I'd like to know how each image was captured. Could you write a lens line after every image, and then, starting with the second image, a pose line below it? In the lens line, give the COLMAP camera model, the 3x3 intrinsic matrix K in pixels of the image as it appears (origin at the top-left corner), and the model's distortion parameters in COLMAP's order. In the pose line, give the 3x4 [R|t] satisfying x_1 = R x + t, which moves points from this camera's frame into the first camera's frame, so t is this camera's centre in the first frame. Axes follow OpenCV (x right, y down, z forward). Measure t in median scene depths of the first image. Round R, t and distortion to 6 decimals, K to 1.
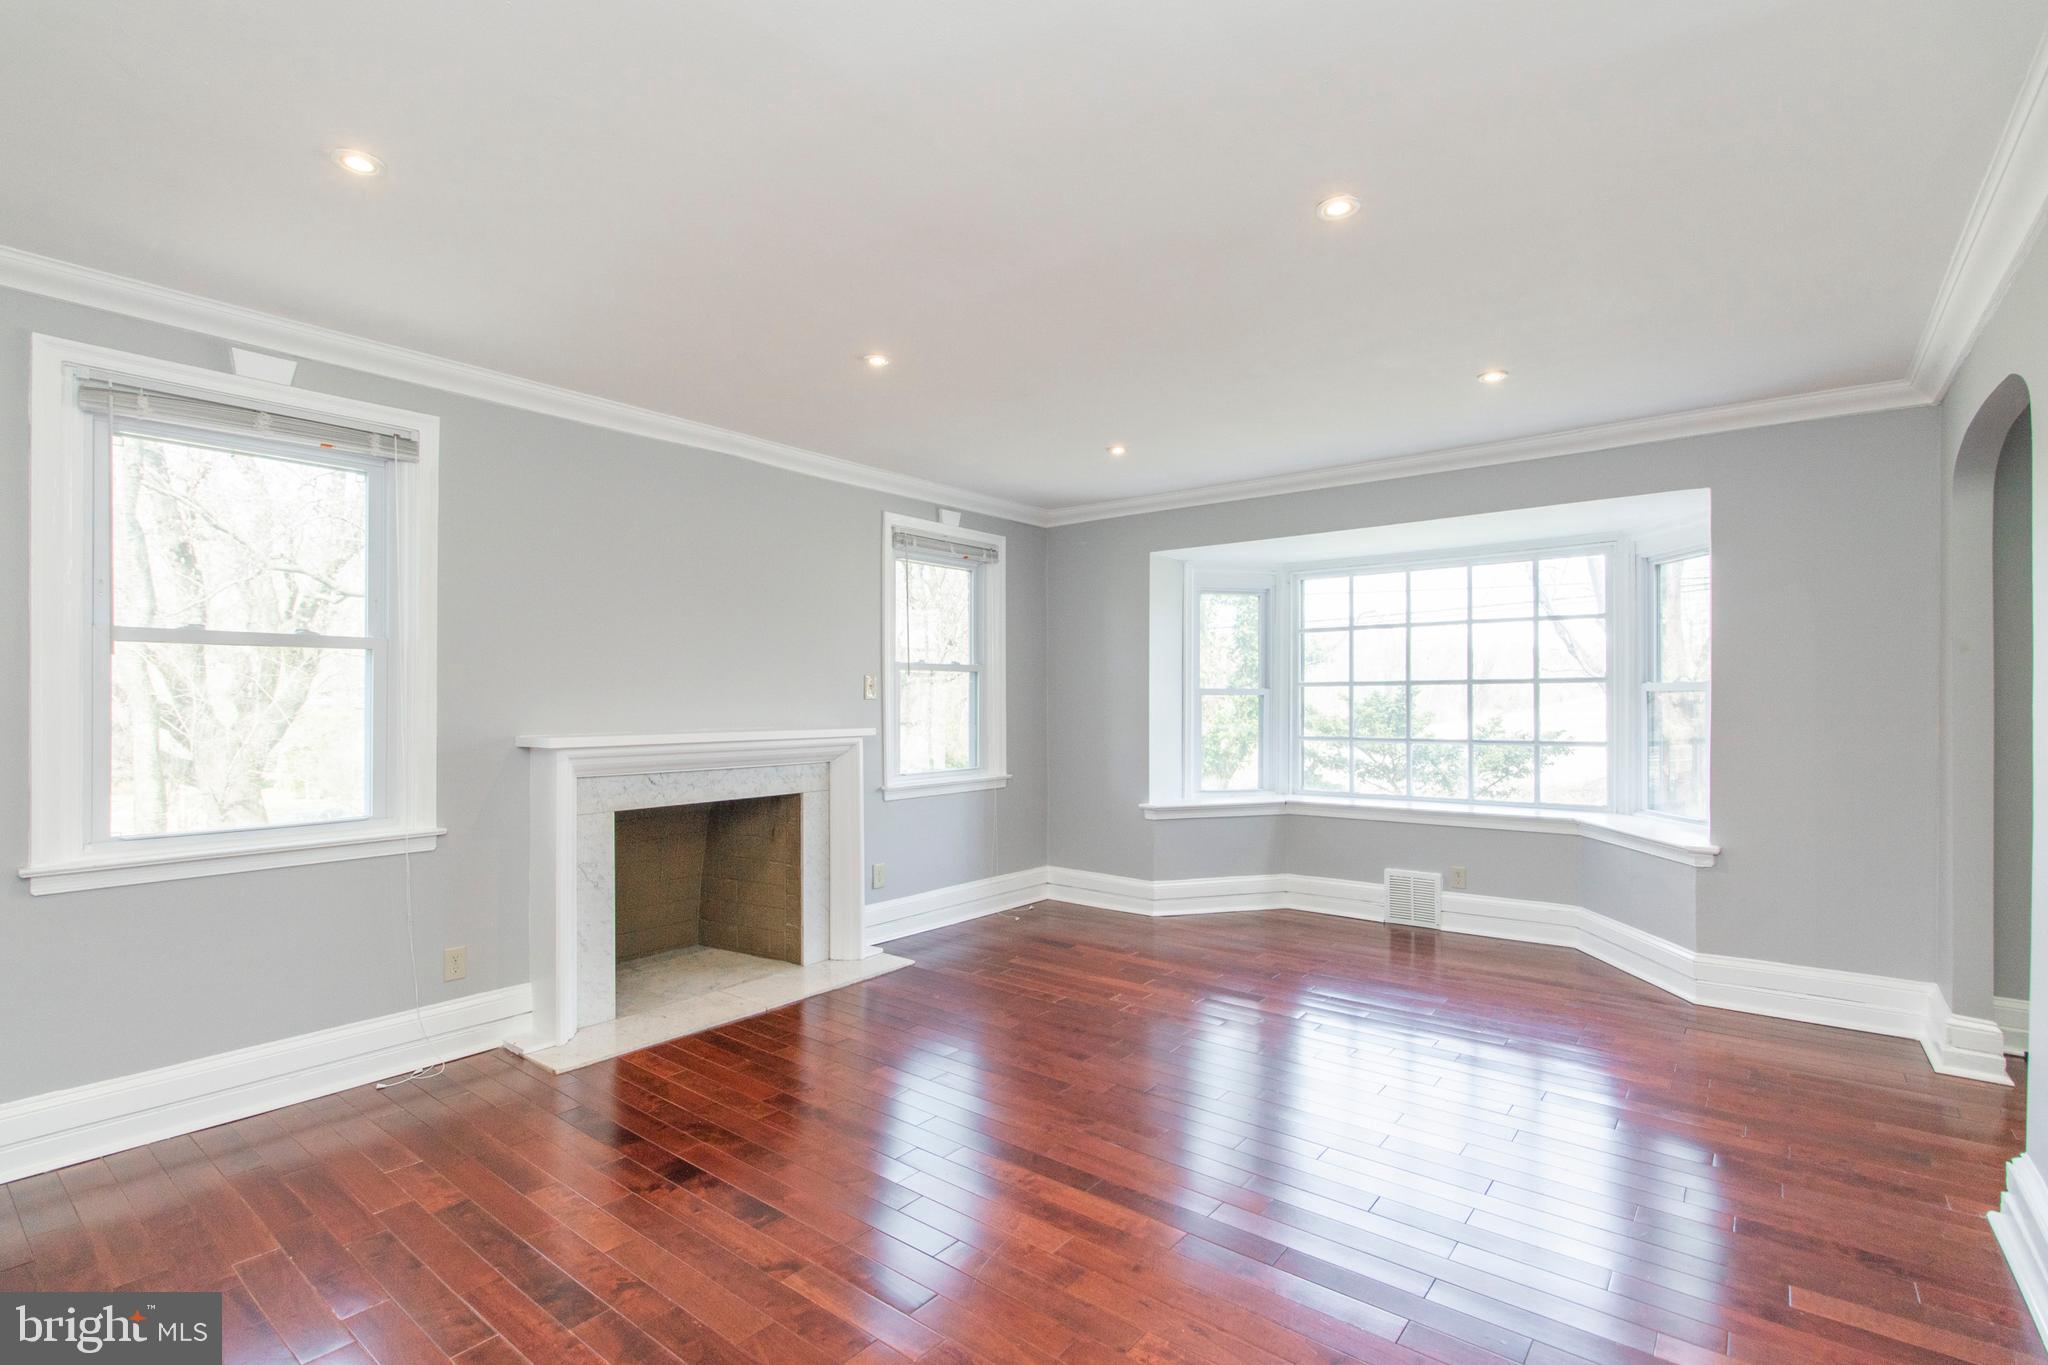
lens RADIAL K [[890.5, 0, 1059.7], [0, 890.5, 696.2], [0, 0, 1]] dist [-0.003230, -0.000602]
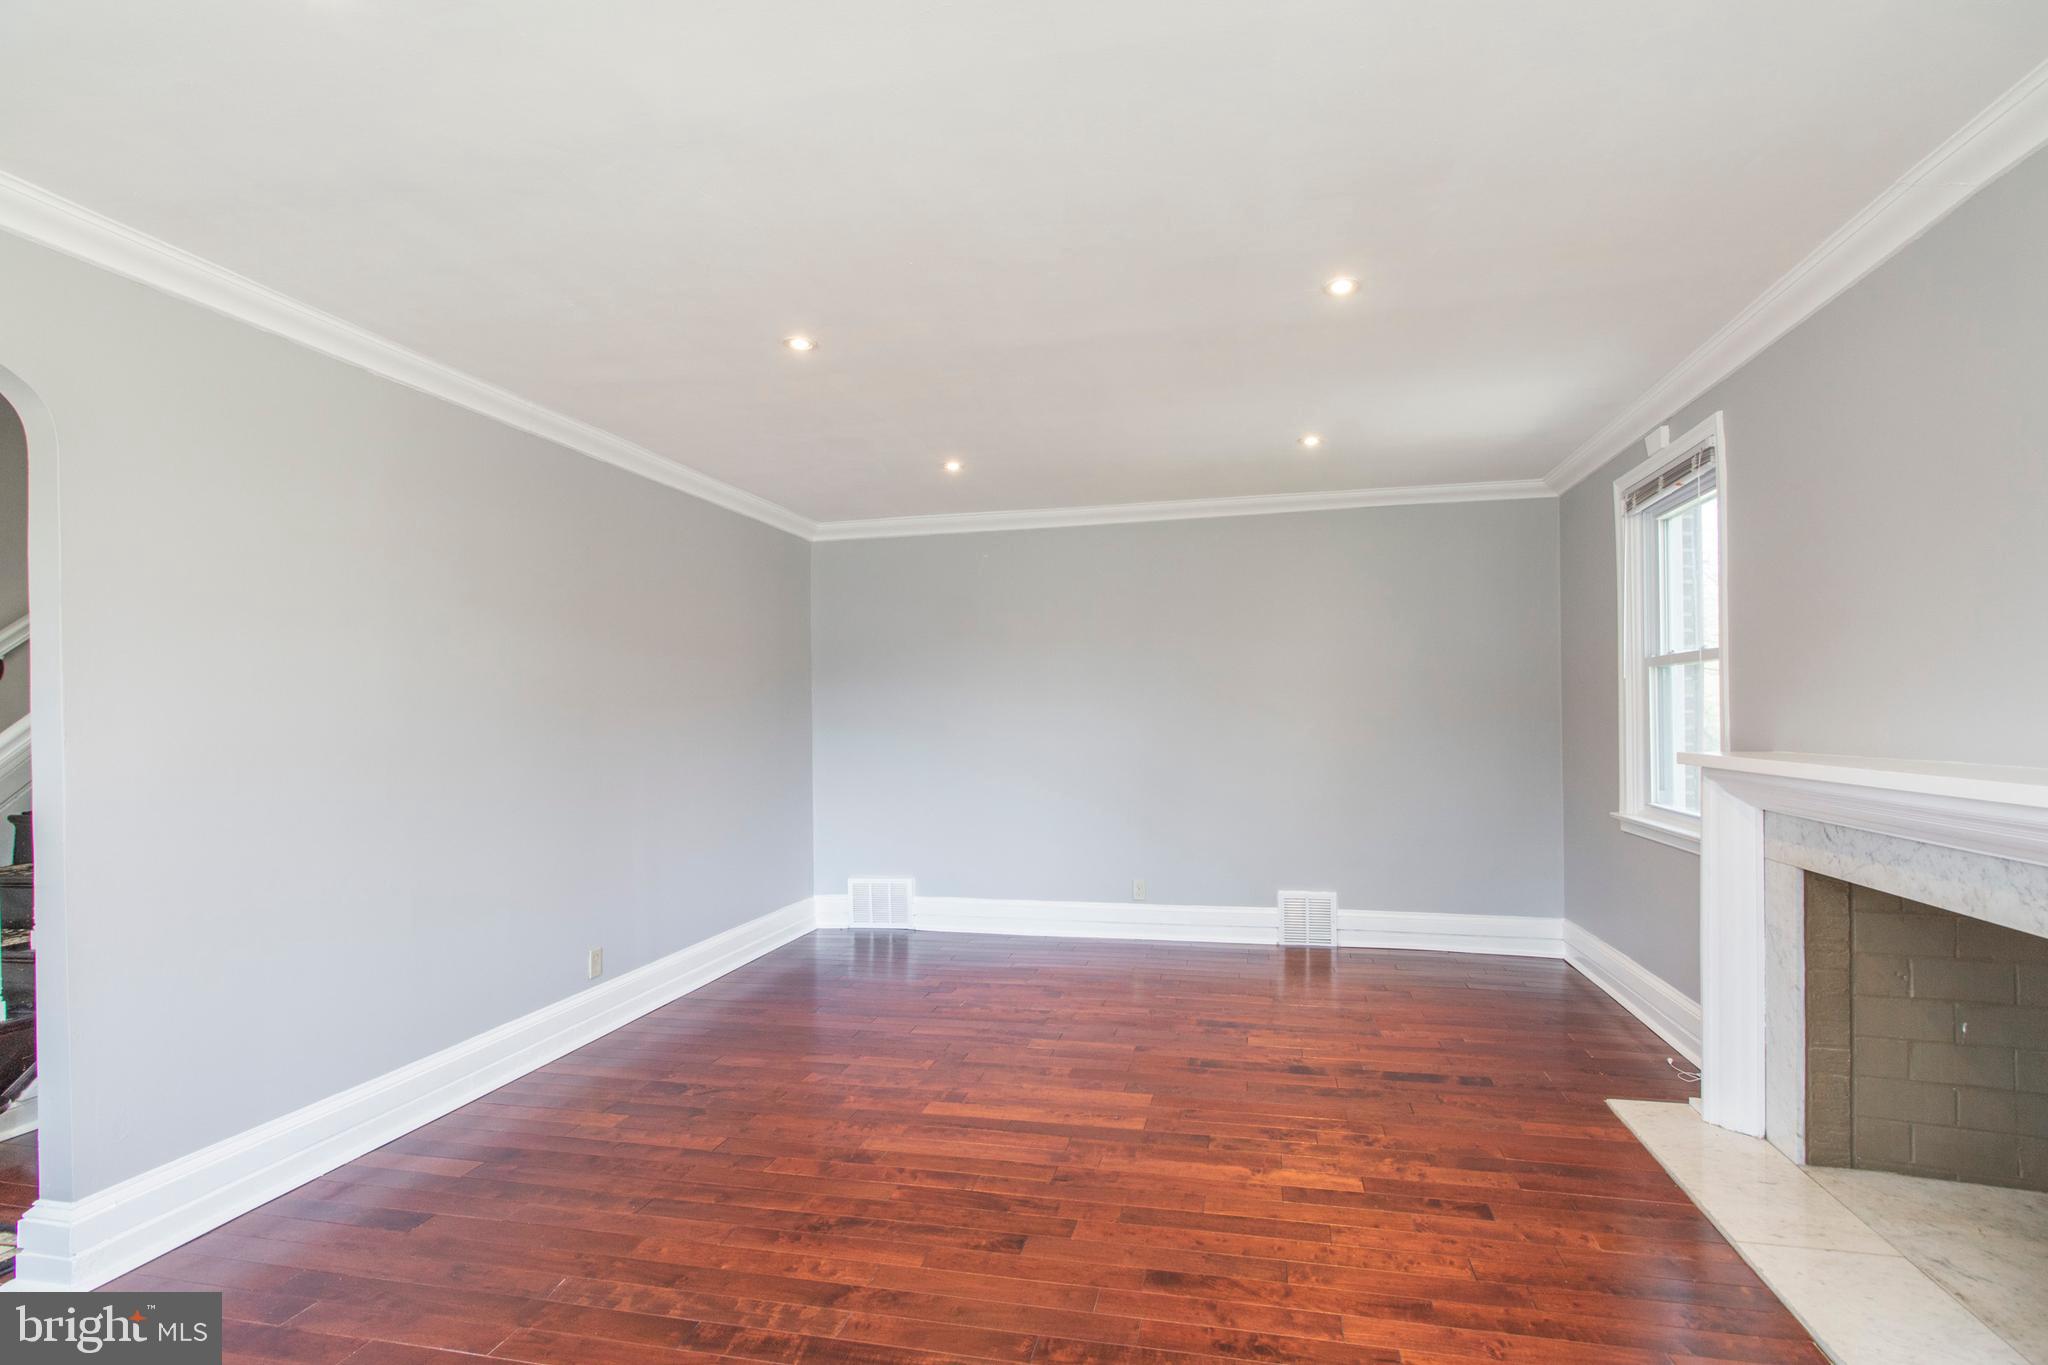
lens RADIAL K [[970.5, 0, 1071.7], [0, 970.5, 733.2], [0, 0, 1]] dist [0.000697, 0.000228]
pose [[-0.894616, 0.017110, -0.446508, 0.293079], [0.012257, 0.999830, 0.013756, 0.005457], [0.446668, 0.006833, -0.894674, 1.201410]]
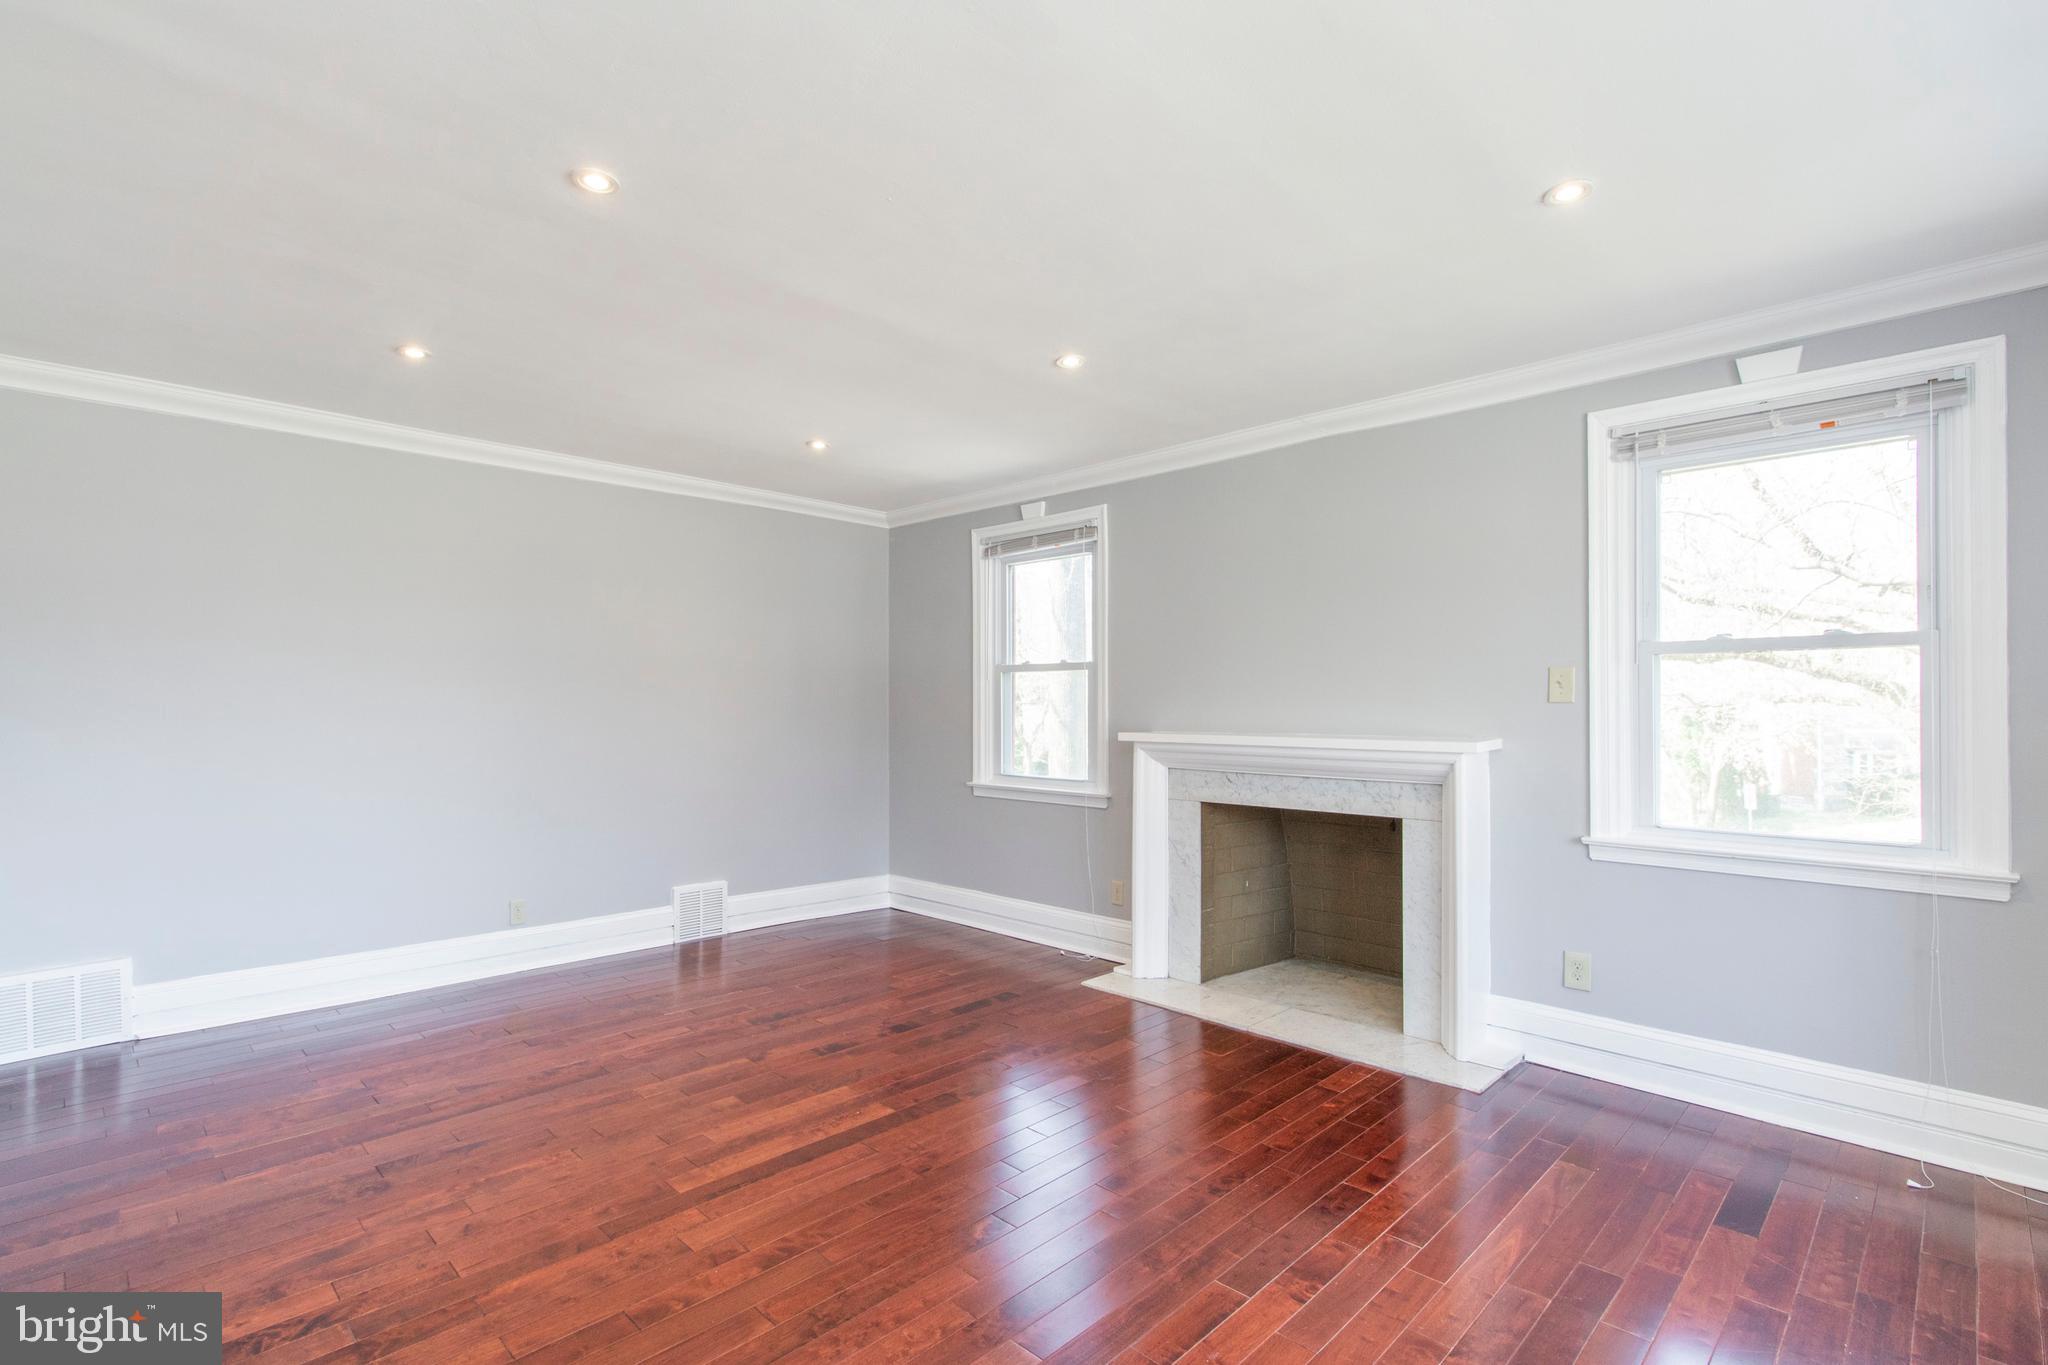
lens RADIAL K [[962.2, 0, 1026.4], [0, 962.2, 703.0], [0, 0, 1]] dist [-0.005304, -0.000826]
pose [[-0.107321, -0.001522, -0.994223, 0.627724], [0.002155, 0.999996, -0.001763, 0.004609], [0.994222, -0.002332, -0.107318, 0.771603]]
